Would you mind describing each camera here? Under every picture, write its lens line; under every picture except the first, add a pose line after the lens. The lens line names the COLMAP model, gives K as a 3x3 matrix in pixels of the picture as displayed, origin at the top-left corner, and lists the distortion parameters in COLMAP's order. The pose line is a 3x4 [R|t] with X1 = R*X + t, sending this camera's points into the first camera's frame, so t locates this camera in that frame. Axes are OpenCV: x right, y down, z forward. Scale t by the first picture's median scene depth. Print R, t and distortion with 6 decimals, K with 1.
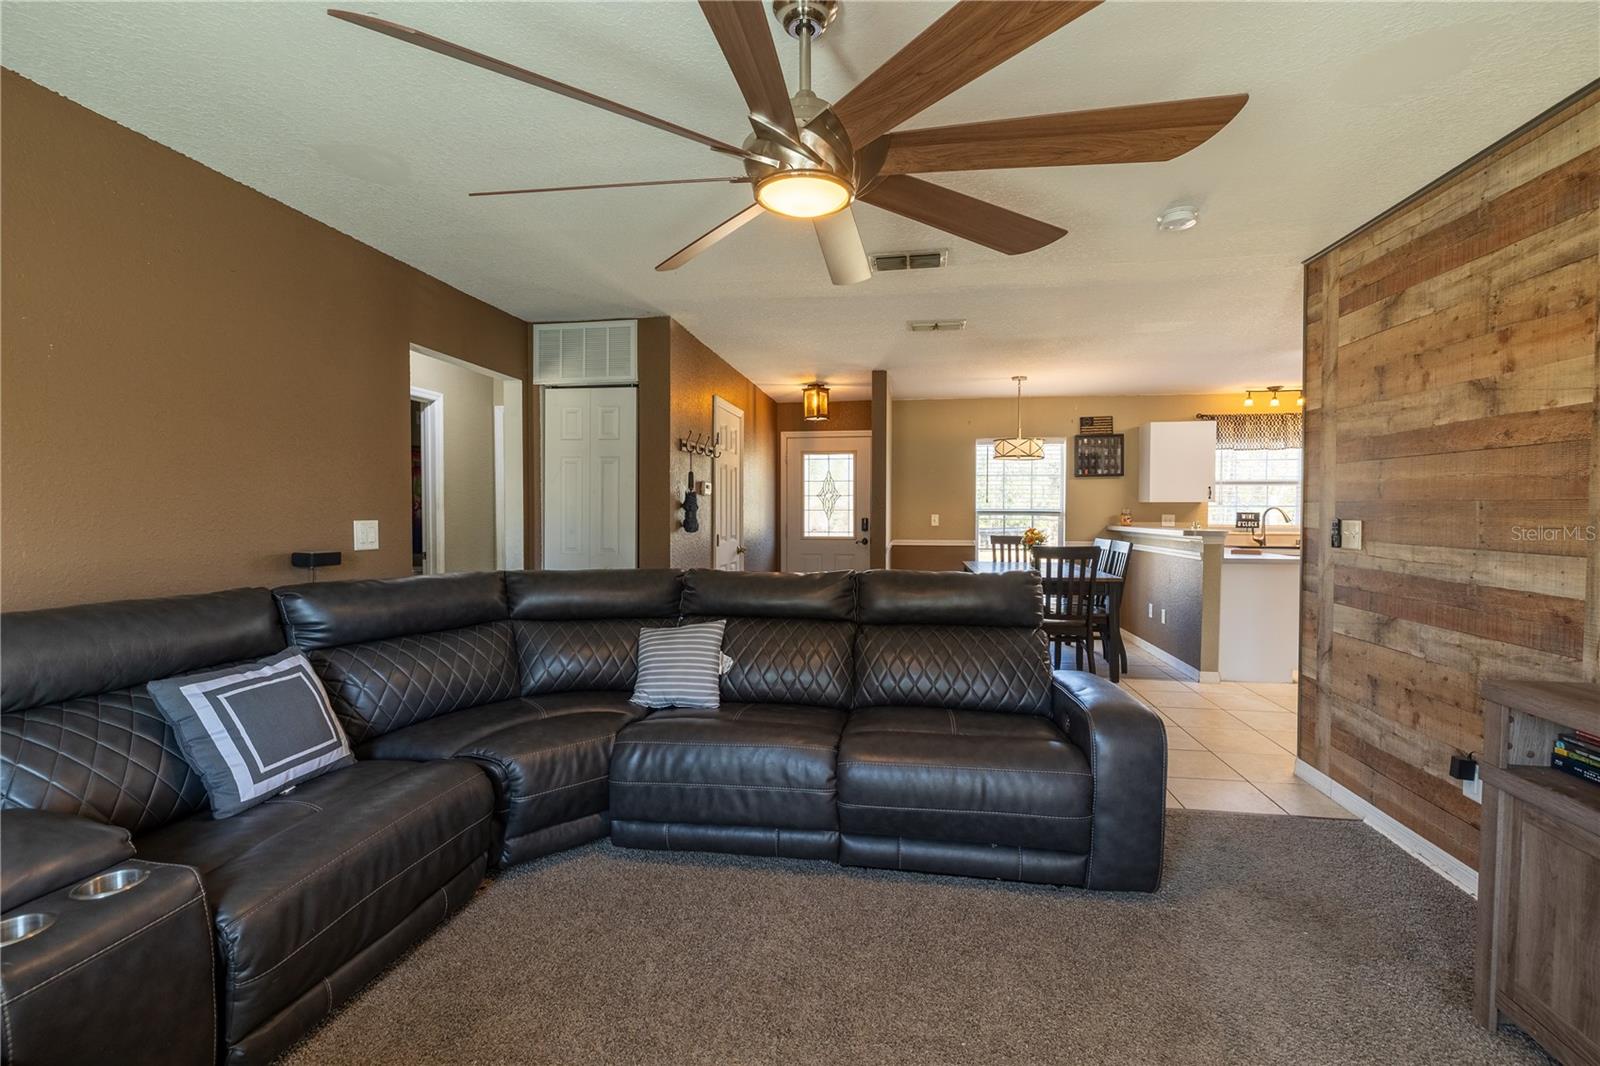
lens RADIAL K [[676.4, 0, 805.2], [0, 676.4, 527.8], [0, 0, 1]] dist [0.000394, 0.000040]
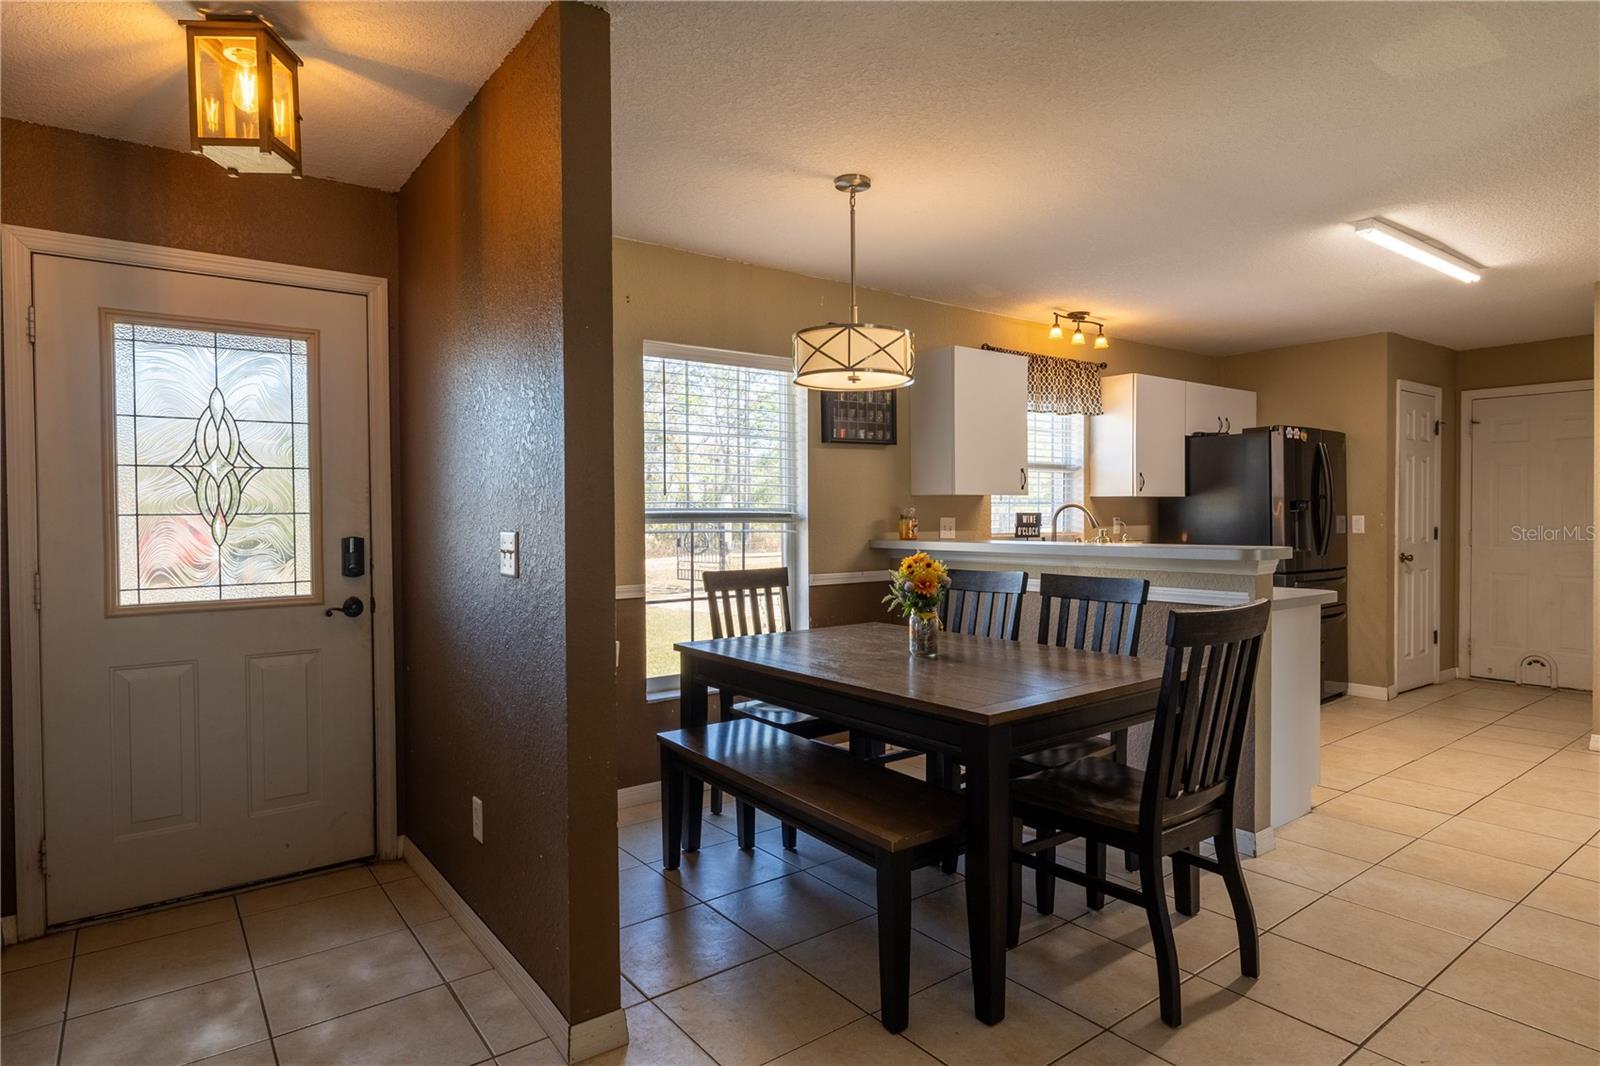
lens RADIAL K [[889.5, 0, 805.8], [0, 889.5, 527.3], [0, 0, 1]] dist [-0.000361, -0.000658]
pose [[0.693406, -0.017665, 0.720330, -0.179078], [0.026334, 0.999653, -0.000835, -0.032042], [-0.720065, 0.019548, 0.693631, 1.318778]]
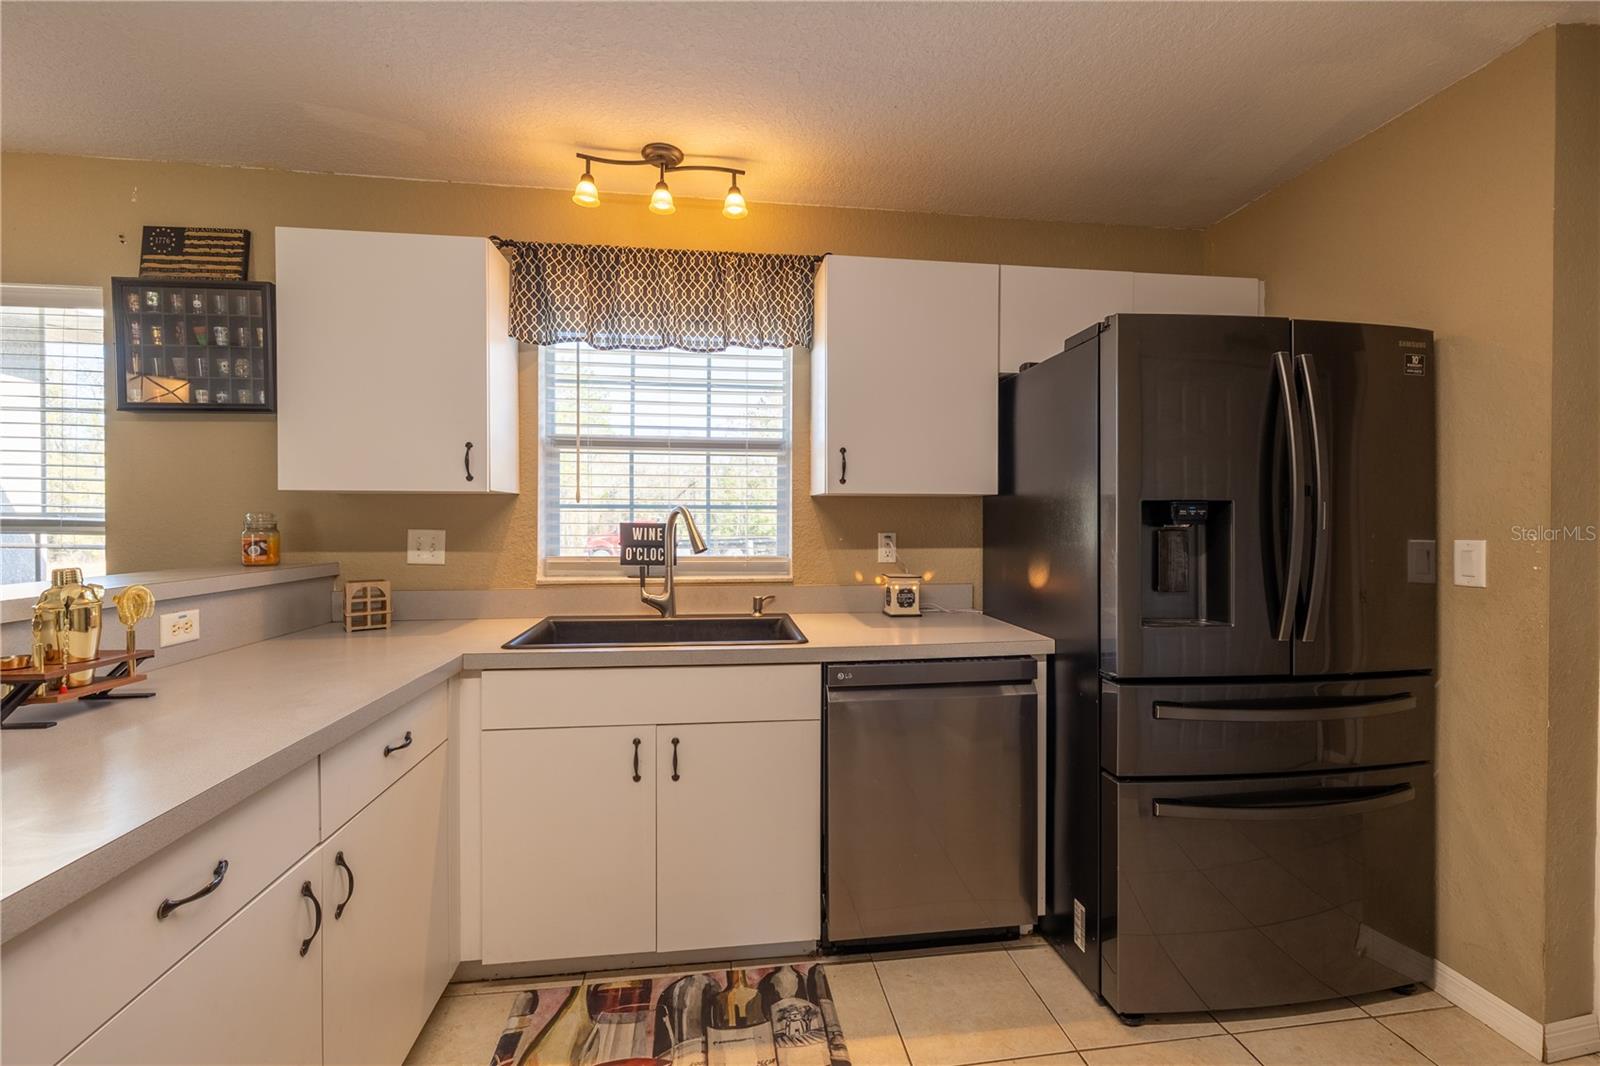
lens RADIAL K [[688.4, 0, 803.5], [0, 688.4, 528.1], [0, 0, 1]] dist [-0.000490, -0.000342]
pose [[0.958705, -0.003358, 0.284382, 1.431799], [0.006760, 0.999917, -0.010980, -0.035178], [-0.284321, 0.012449, 0.958648, 1.406406]]
